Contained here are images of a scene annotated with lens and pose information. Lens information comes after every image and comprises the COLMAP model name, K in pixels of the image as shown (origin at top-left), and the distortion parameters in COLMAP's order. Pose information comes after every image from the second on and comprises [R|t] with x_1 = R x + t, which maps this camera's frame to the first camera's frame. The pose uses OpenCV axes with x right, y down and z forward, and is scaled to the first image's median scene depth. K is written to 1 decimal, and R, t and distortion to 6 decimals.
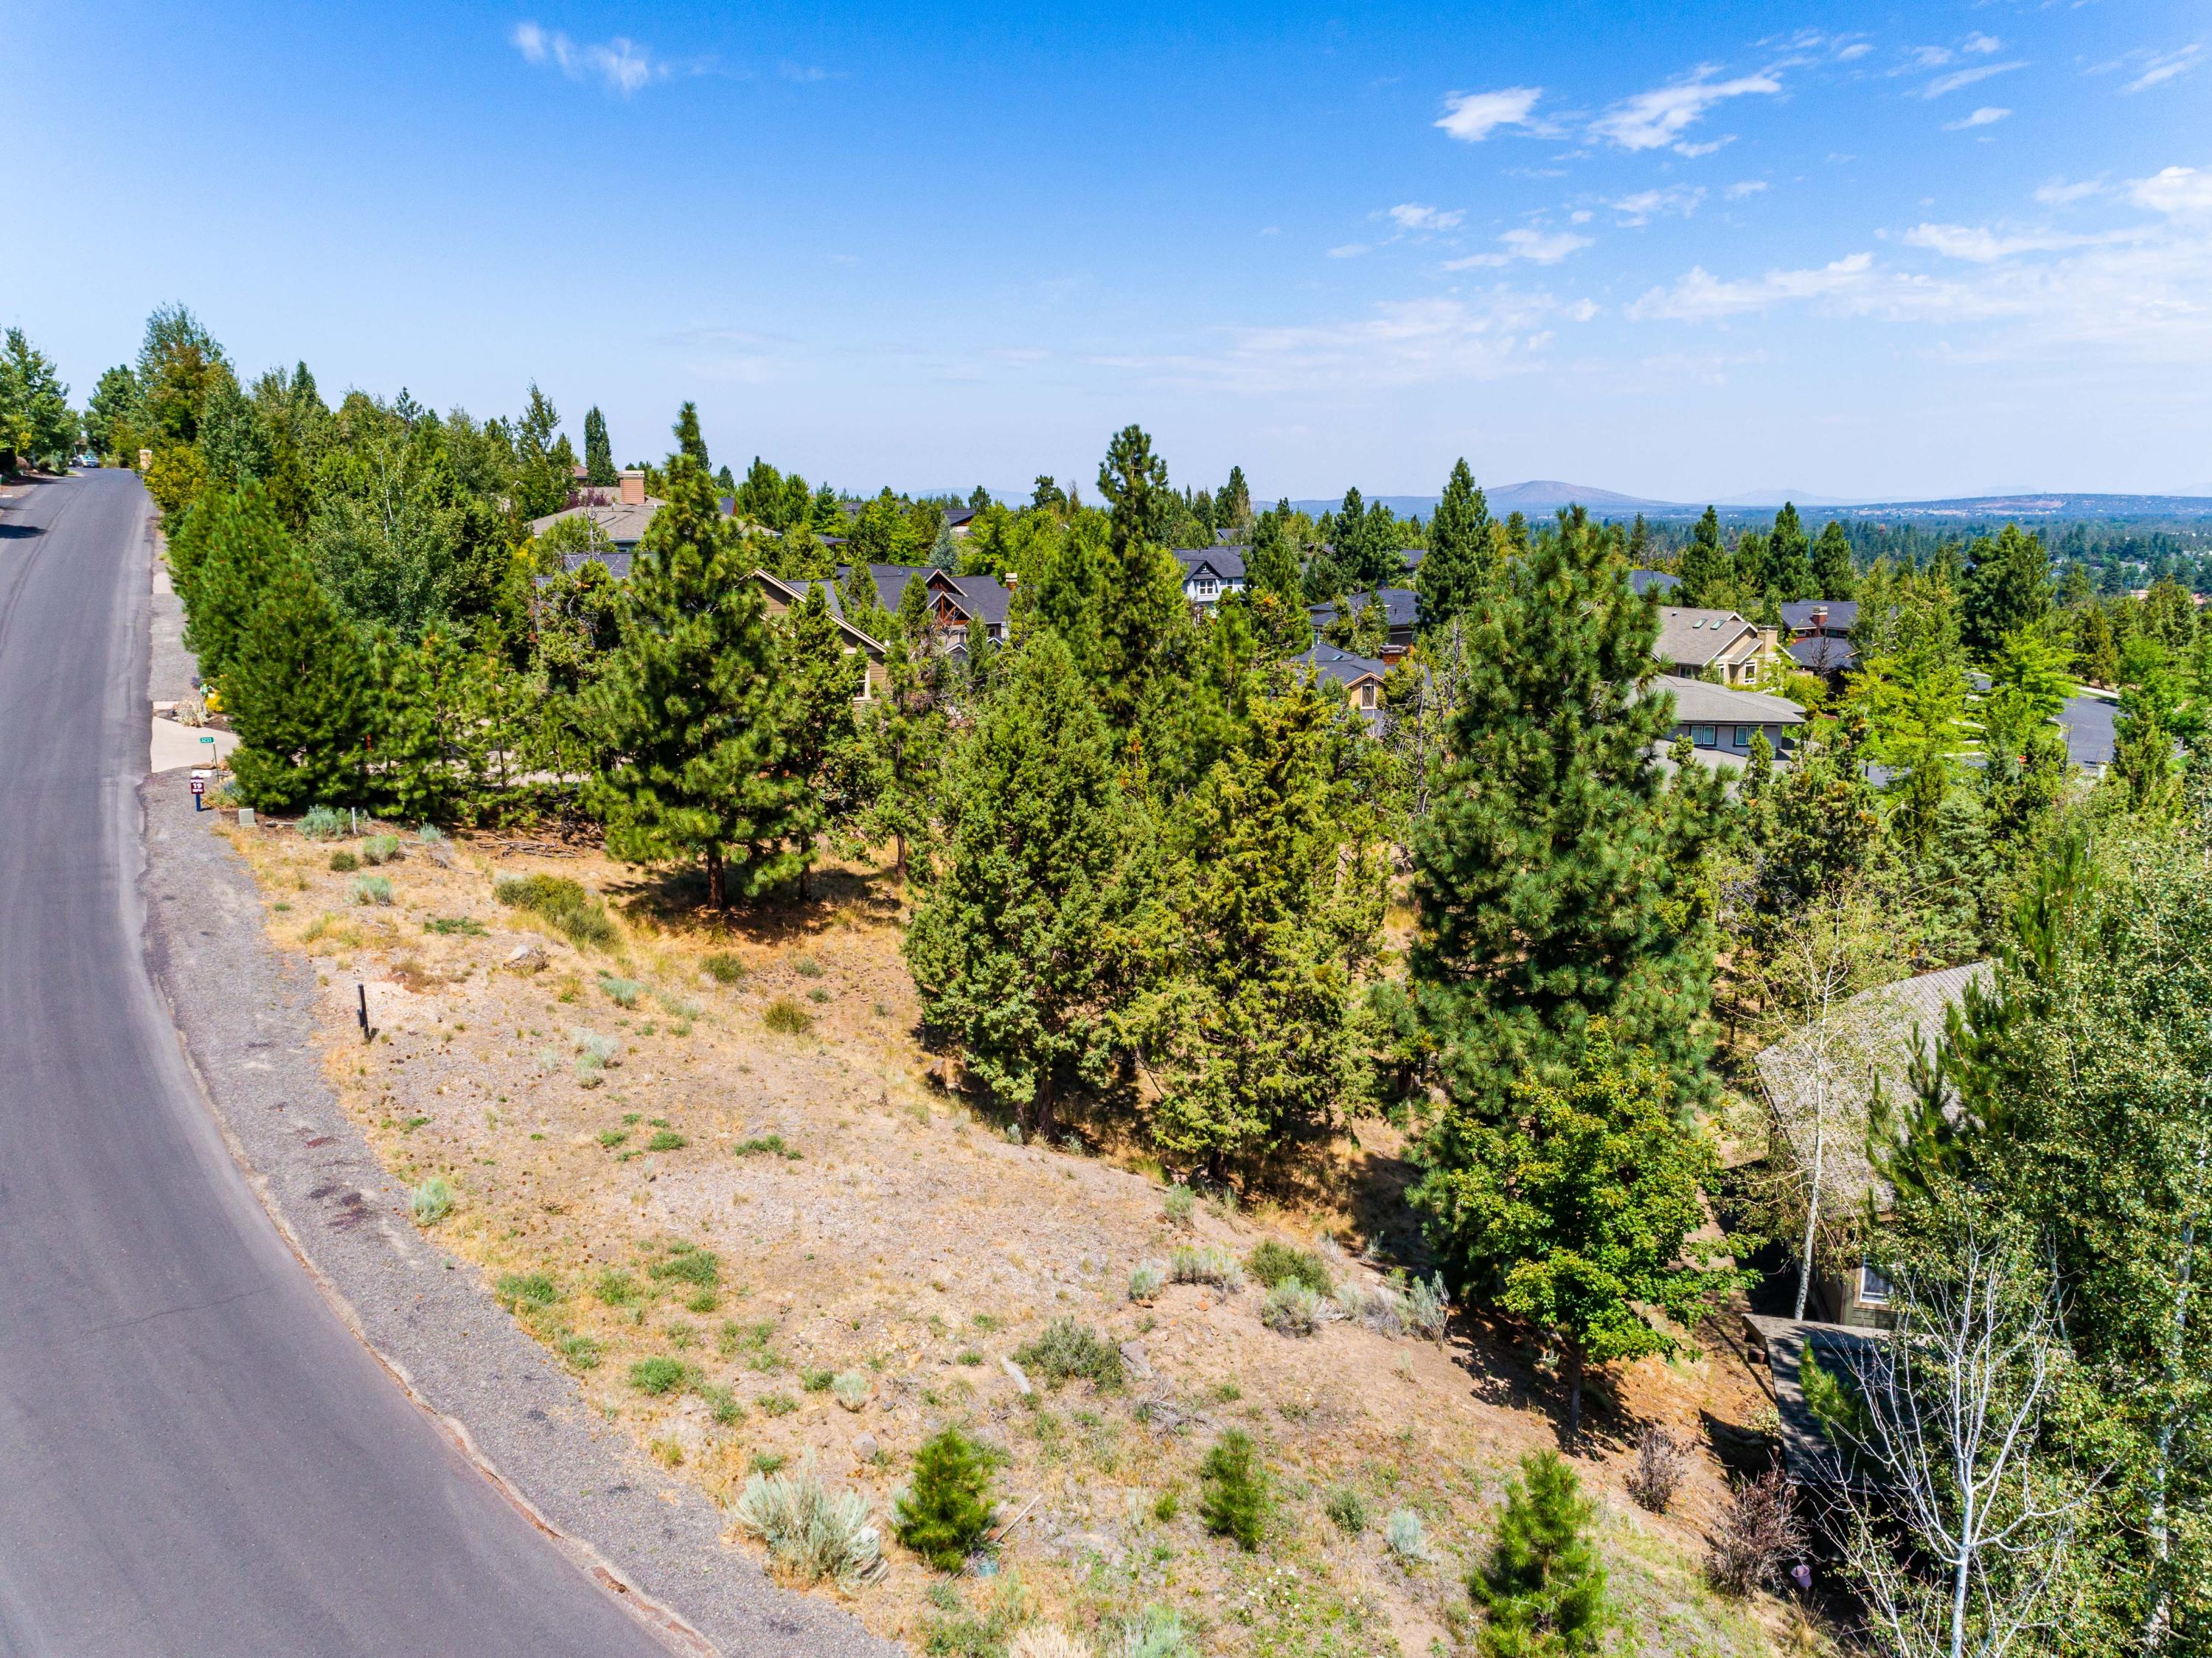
lens RADIAL K [[1703.0, 0, 1106.0], [0, 1703.0, 829.0], [0, 0, 1]] dist [0.025369, 0.011739]
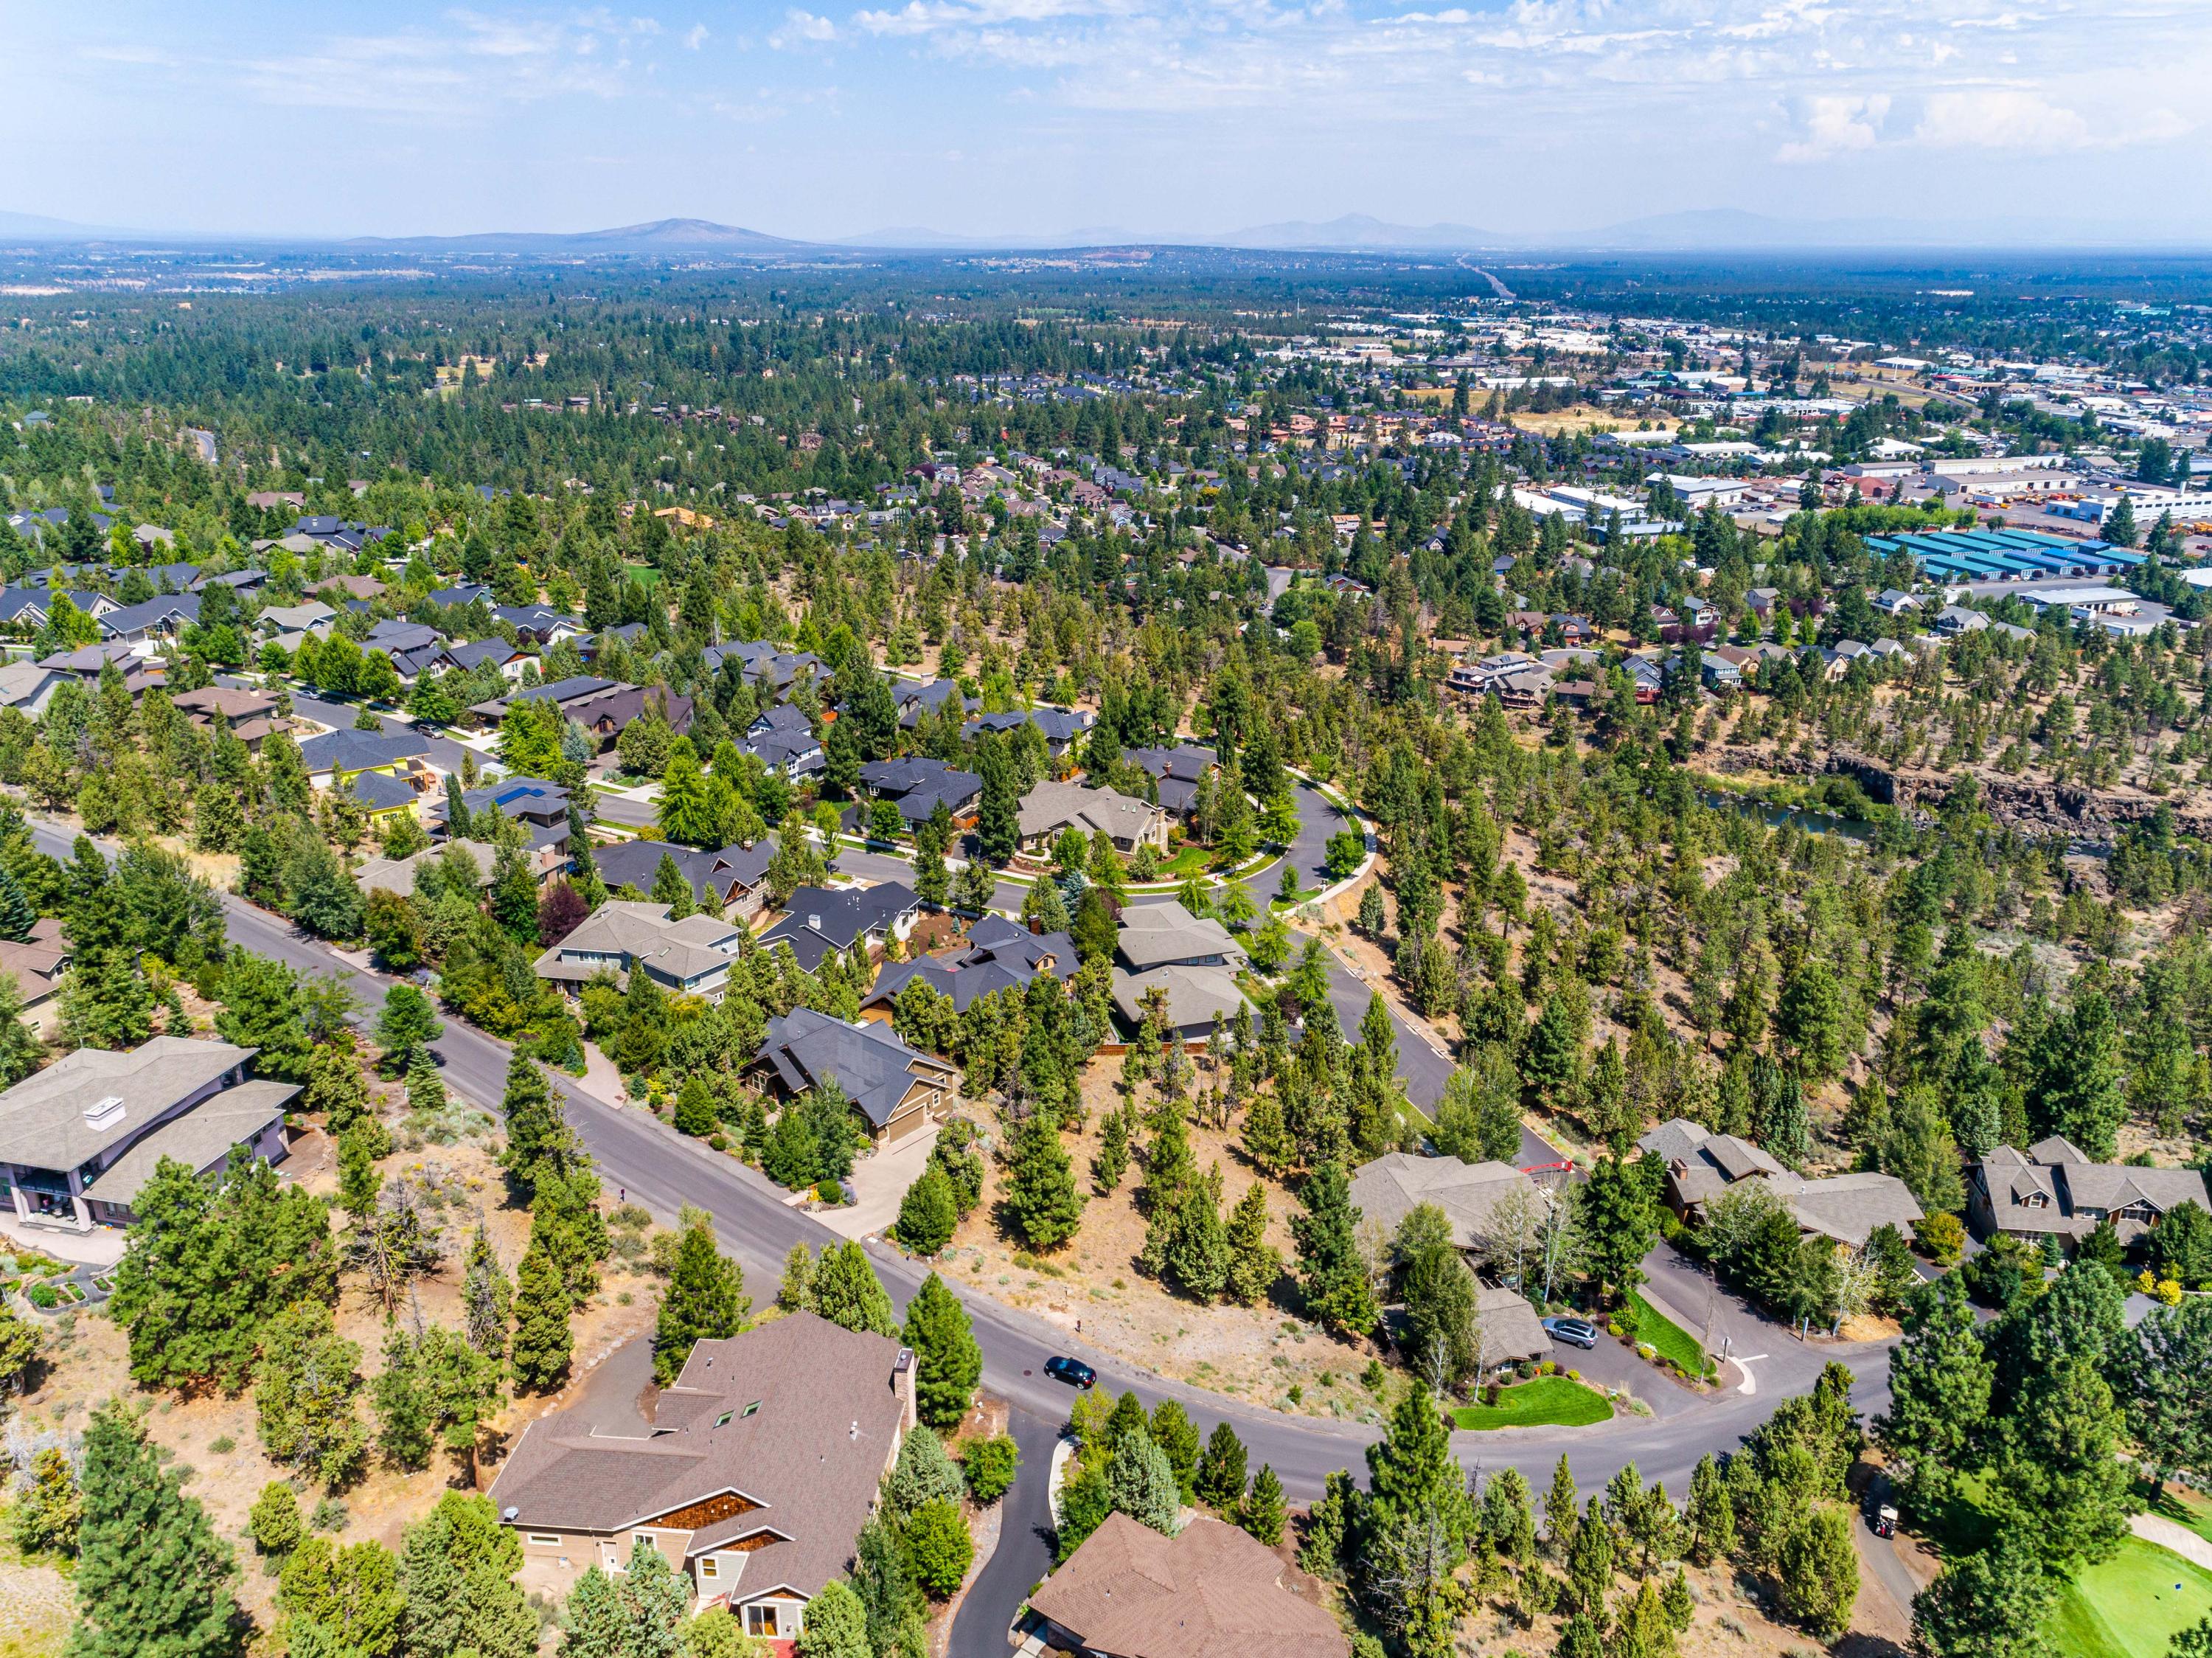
lens RADIAL K [[1703.0, 0, 1106.0], [0, 1703.0, 829.0], [0, 0, 1]] dist [0.025369, 0.011739]
pose [[0.885559, -0.166864, 0.433522, -0.398232], [0.096171, 0.978893, 0.180330, -0.367174], [-0.454462, -0.118000, 0.882916, -0.513604]]
